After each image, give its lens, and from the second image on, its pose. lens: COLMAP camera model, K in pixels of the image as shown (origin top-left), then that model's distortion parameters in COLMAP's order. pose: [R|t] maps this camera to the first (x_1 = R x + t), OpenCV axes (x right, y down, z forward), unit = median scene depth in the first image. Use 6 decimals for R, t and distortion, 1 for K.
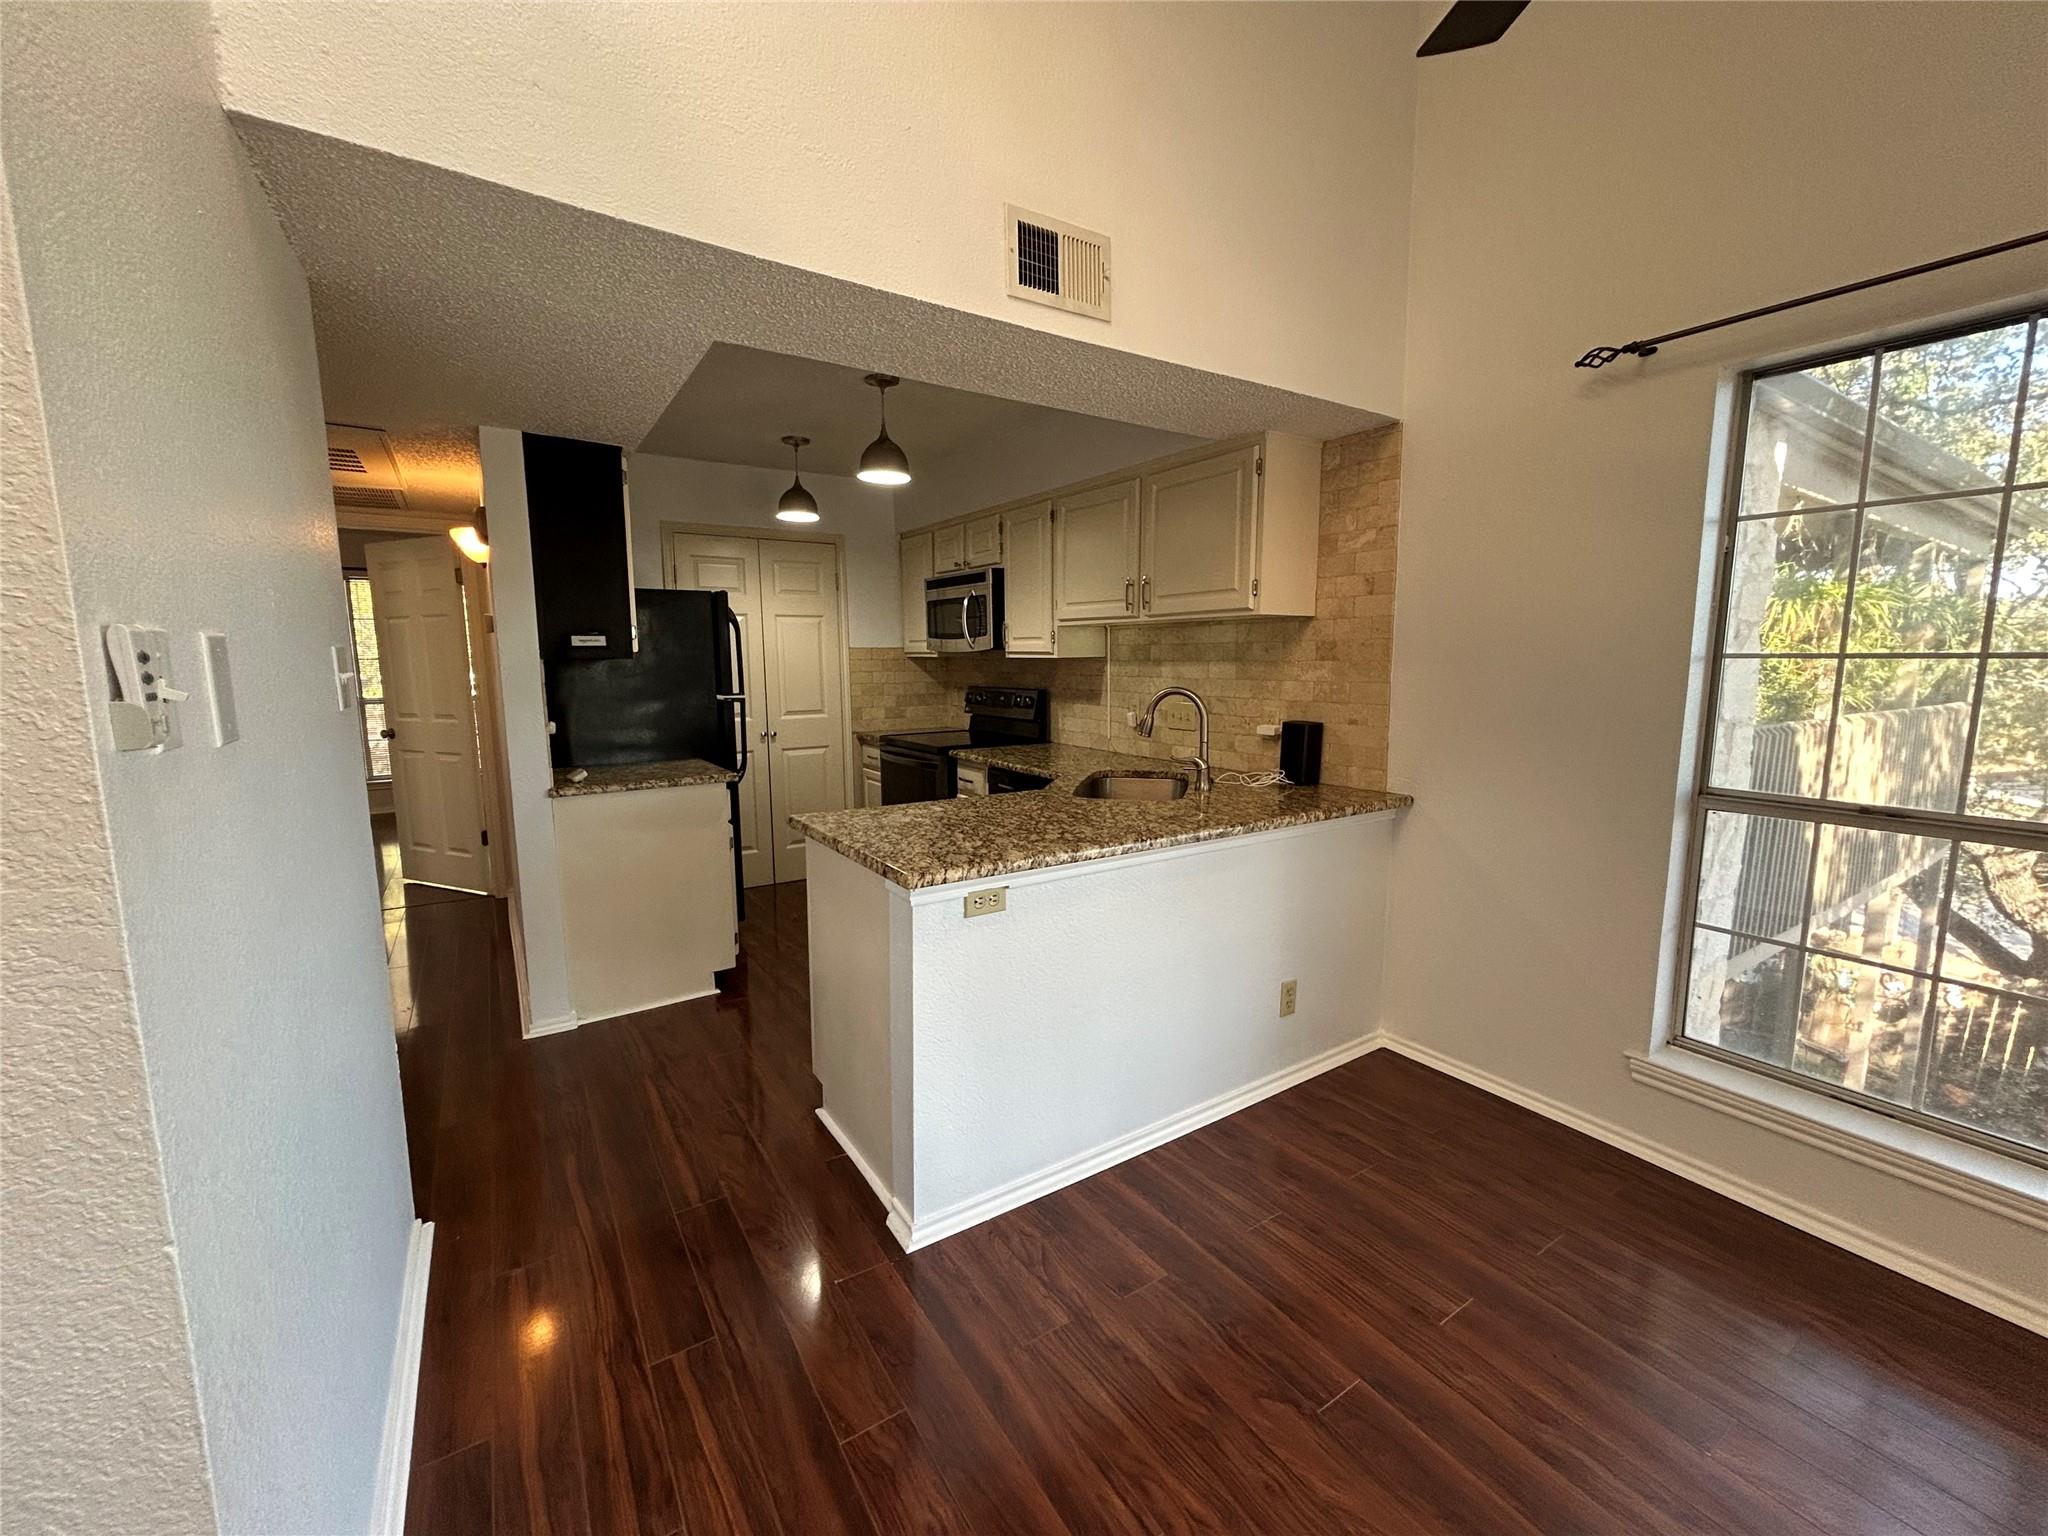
lens RADIAL K [[824.7, 0, 1024.3], [0, 824.7, 765.0], [0, 0, 1]] dist [-0.000227, -0.000167]
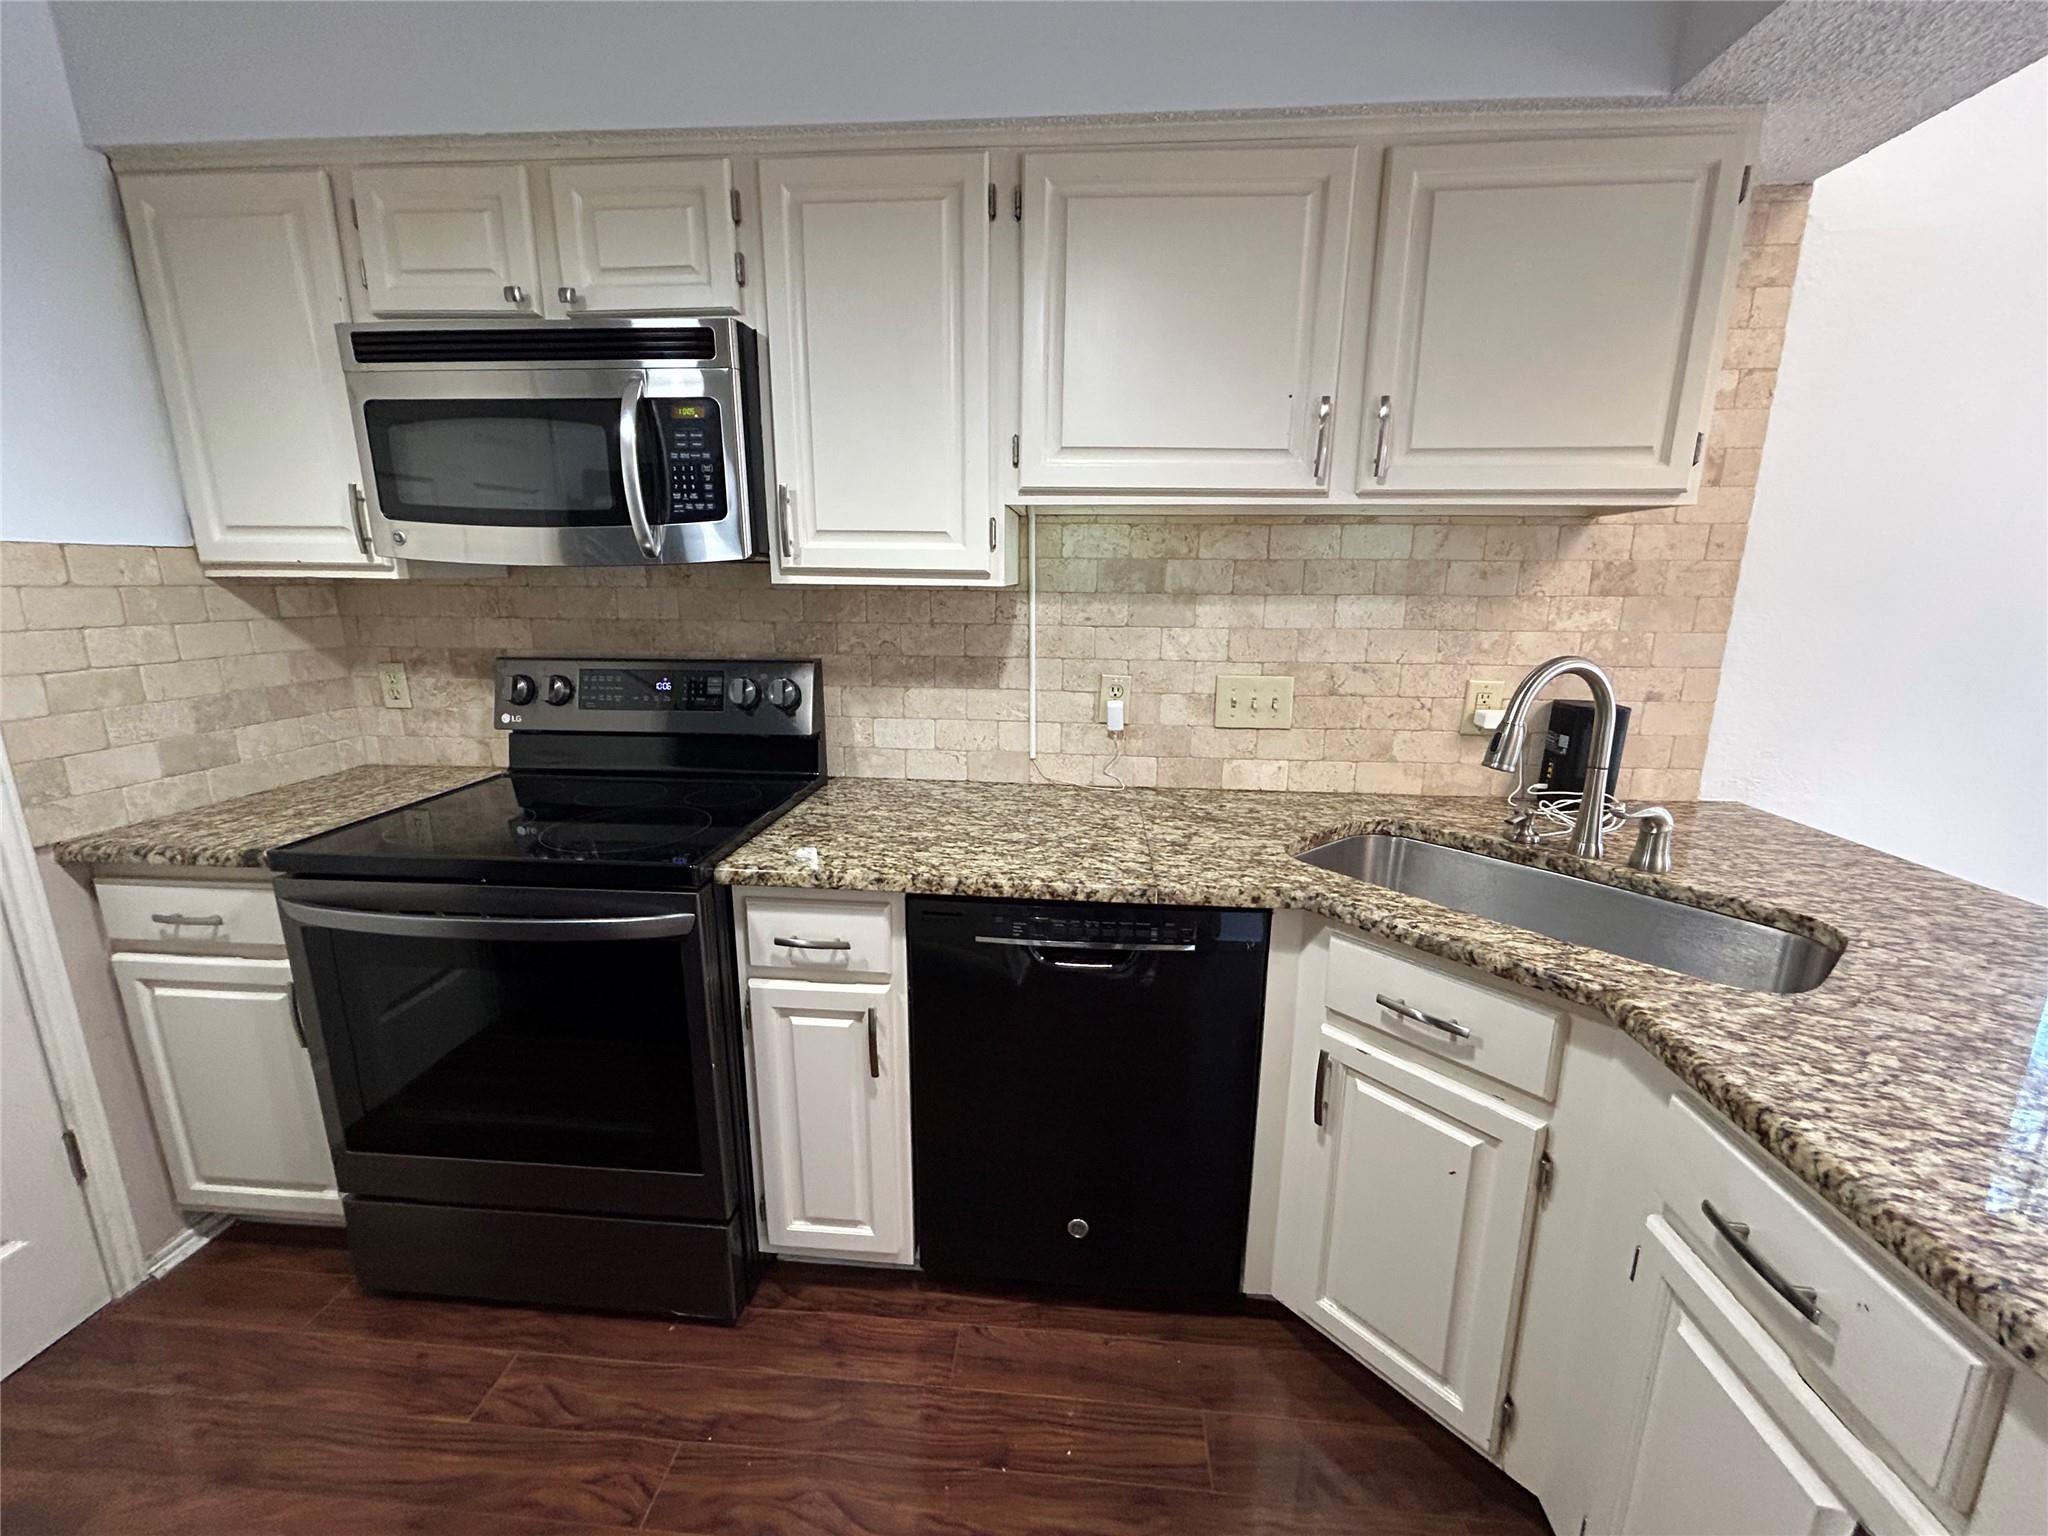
lens RADIAL K [[824.7, 0, 1024.3], [0, 824.7, 765.0], [0, 0, 1]] dist [-0.000227, -0.000167]
pose [[0.614895, -0.165718, 0.771001, -0.350331], [0.093940, 0.986102, 0.137032, -0.122414], [-0.782994, -0.011833, 0.621916, 0.921360]]
